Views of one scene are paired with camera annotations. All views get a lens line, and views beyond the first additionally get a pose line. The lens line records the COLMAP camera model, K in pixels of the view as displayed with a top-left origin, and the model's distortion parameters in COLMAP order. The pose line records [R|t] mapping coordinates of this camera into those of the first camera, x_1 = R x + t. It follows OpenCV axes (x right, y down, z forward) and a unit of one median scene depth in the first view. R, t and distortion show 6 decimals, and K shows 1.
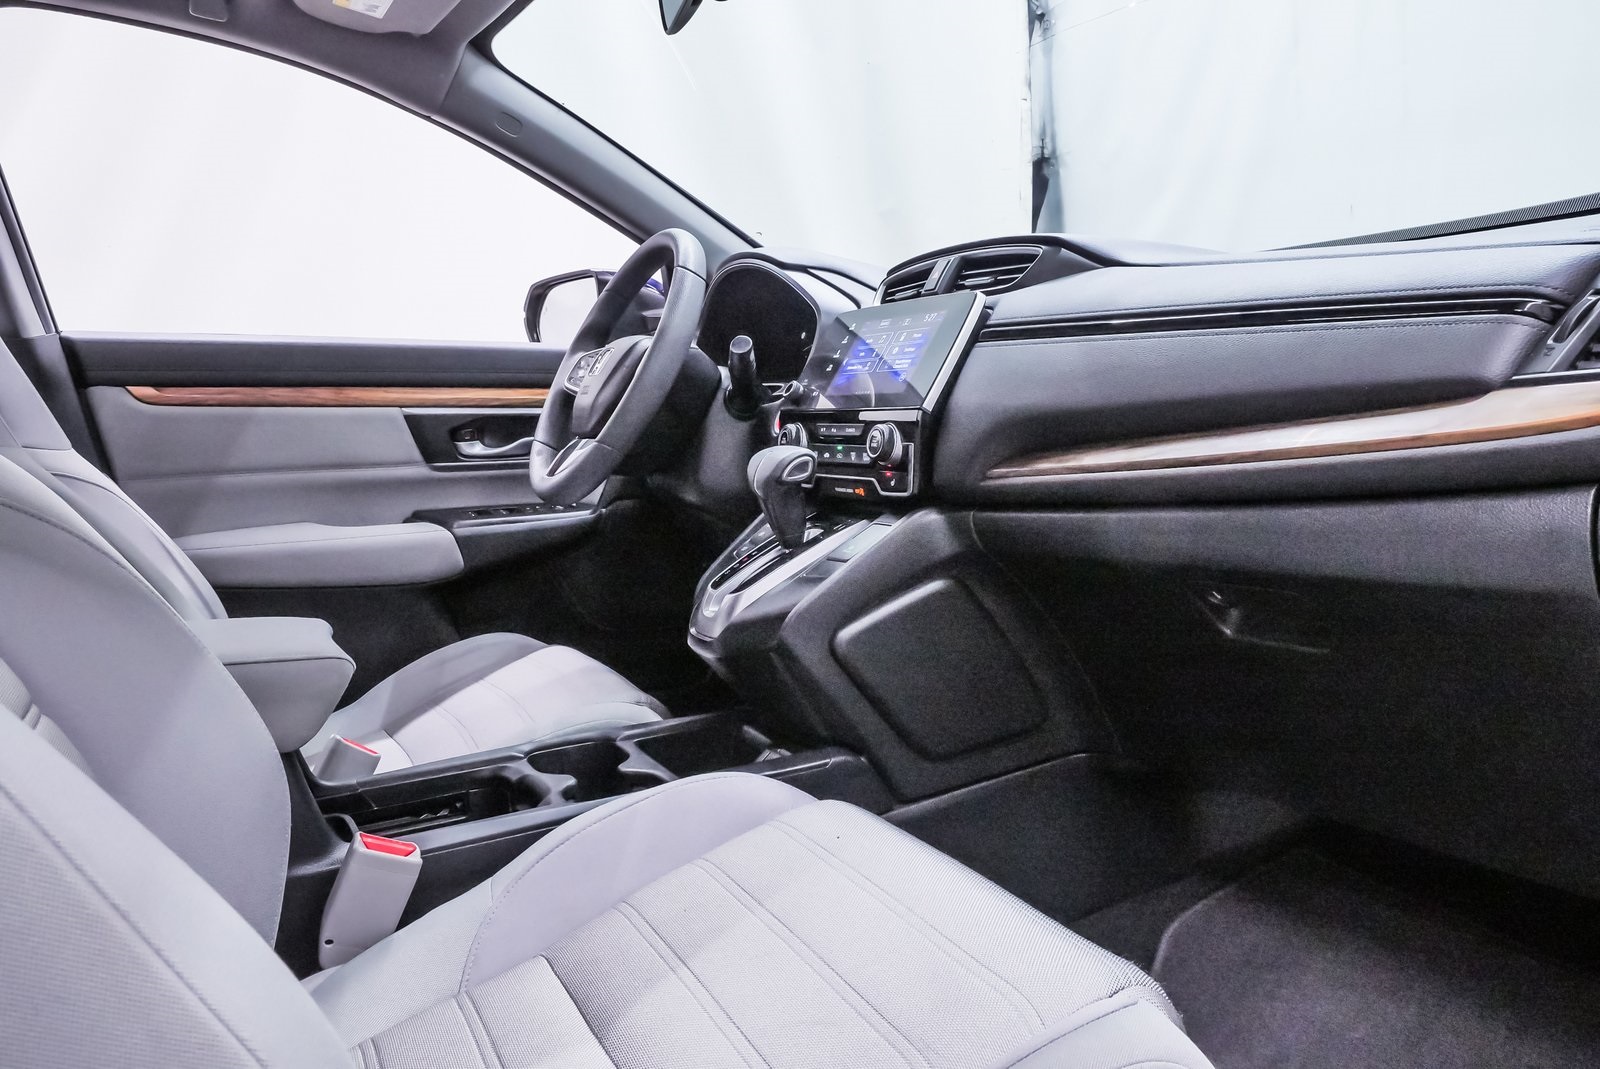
lens RADIAL K [[1164.1, 0, 793.5], [0, 1164.1, 535.7], [0, 0, 1]] dist [-0.043915, 0.018389]
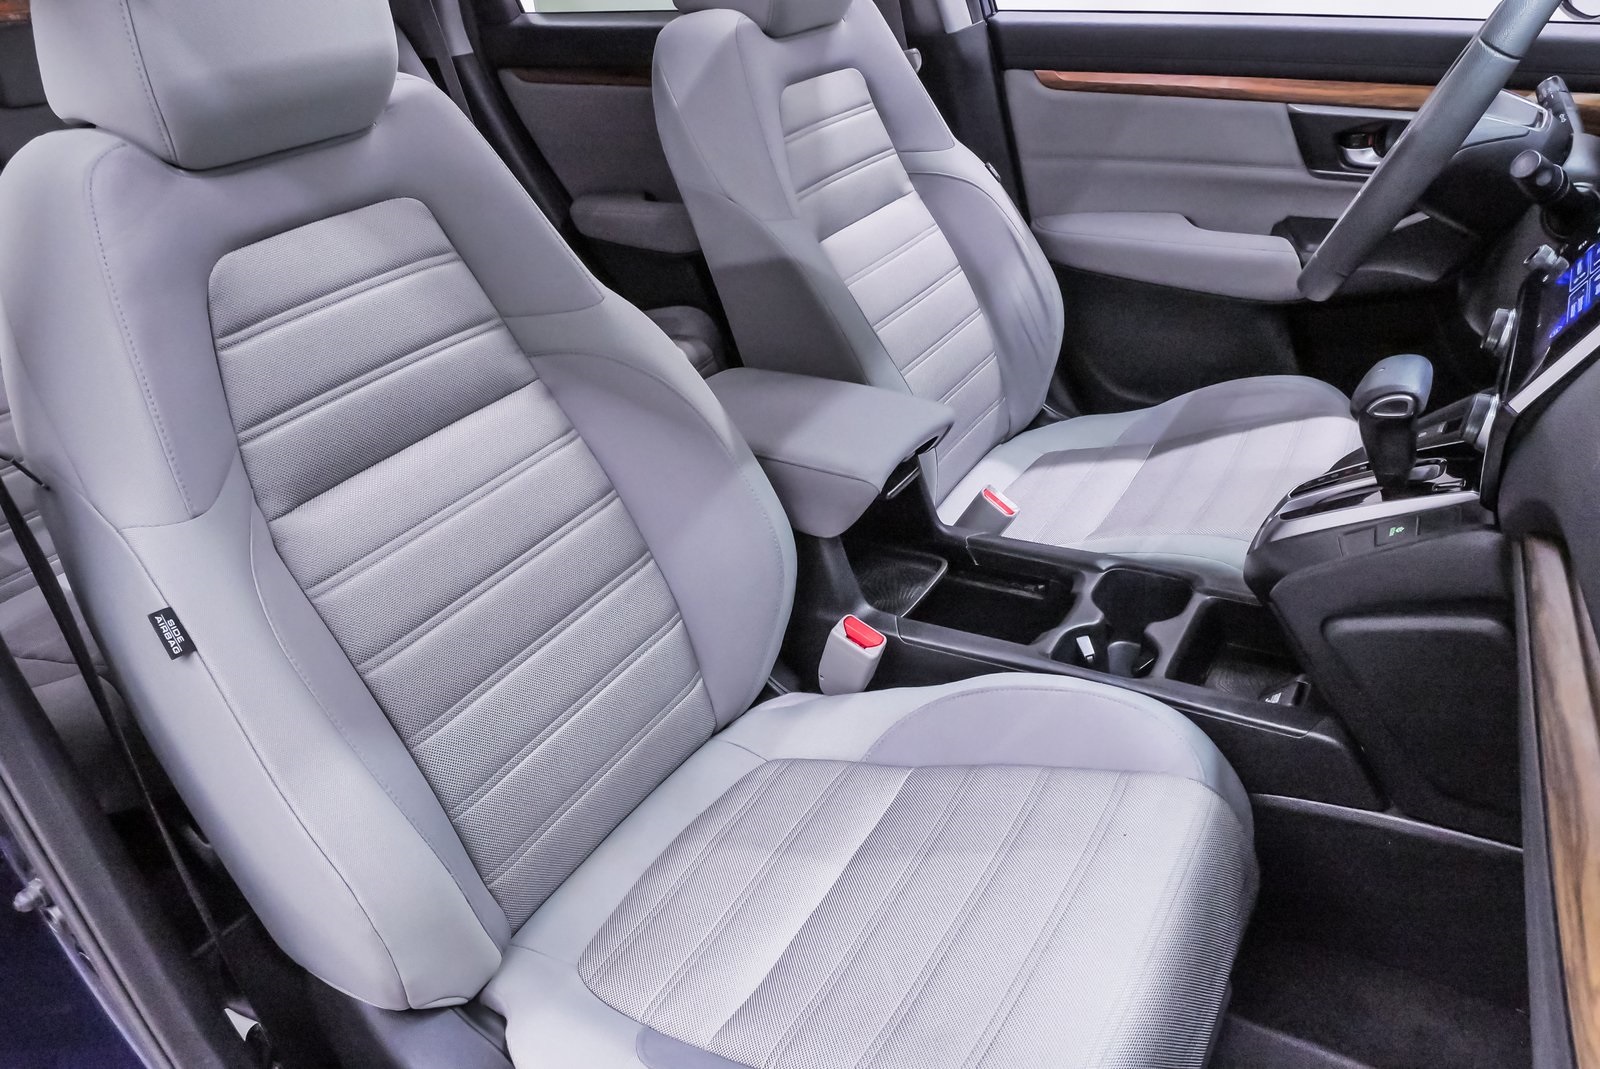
lens RADIAL K [[1164.1, 0, 793.5], [0, 1164.1, 535.7], [0, 0, 1]] dist [-0.043915, 0.018389]
pose [[0.517423, 0.410695, -0.750735, 0.346051], [-0.027449, 0.884818, 0.465128, -0.277075], [0.855289, -0.220061, 0.469098, 0.224483]]
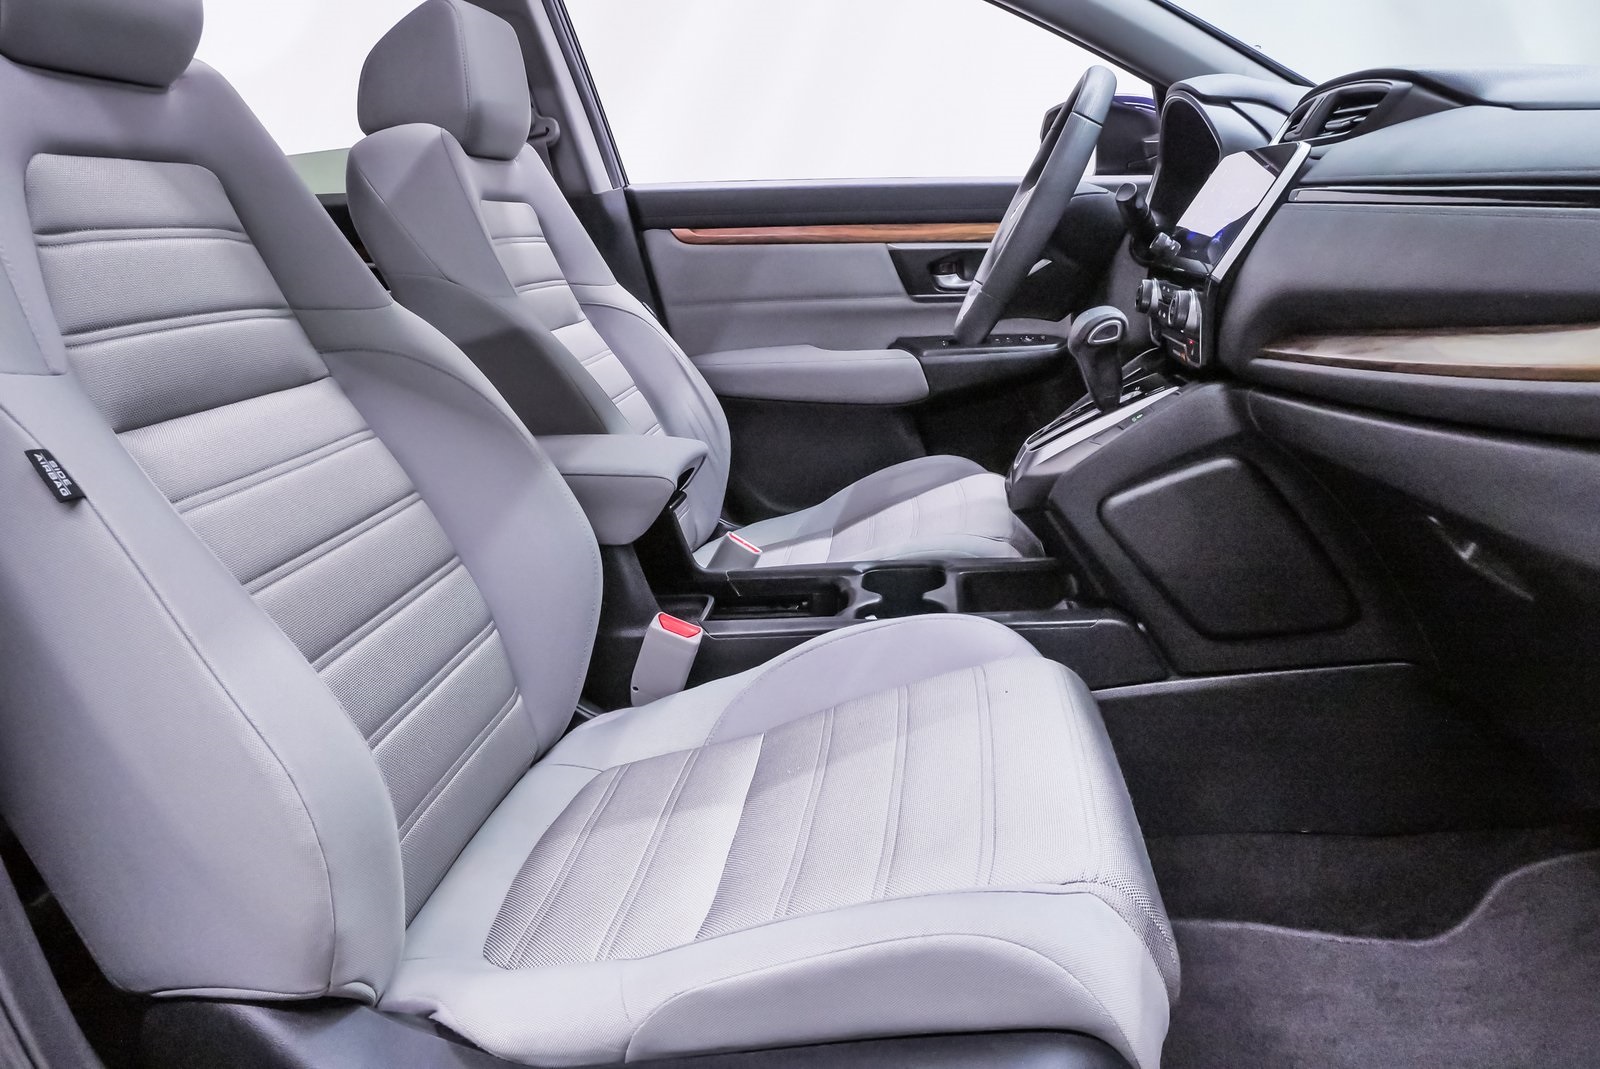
lens RADIAL K [[1164.1, 0, 793.5], [0, 1164.1, 535.7], [0, 0, 1]] dist [-0.043915, 0.018389]
pose [[0.827161, 0.136020, -0.545255, 0.288577], [-0.038761, 0.981764, 0.186110, -0.050202], [0.560626, -0.132808, 0.817349, 0.014111]]
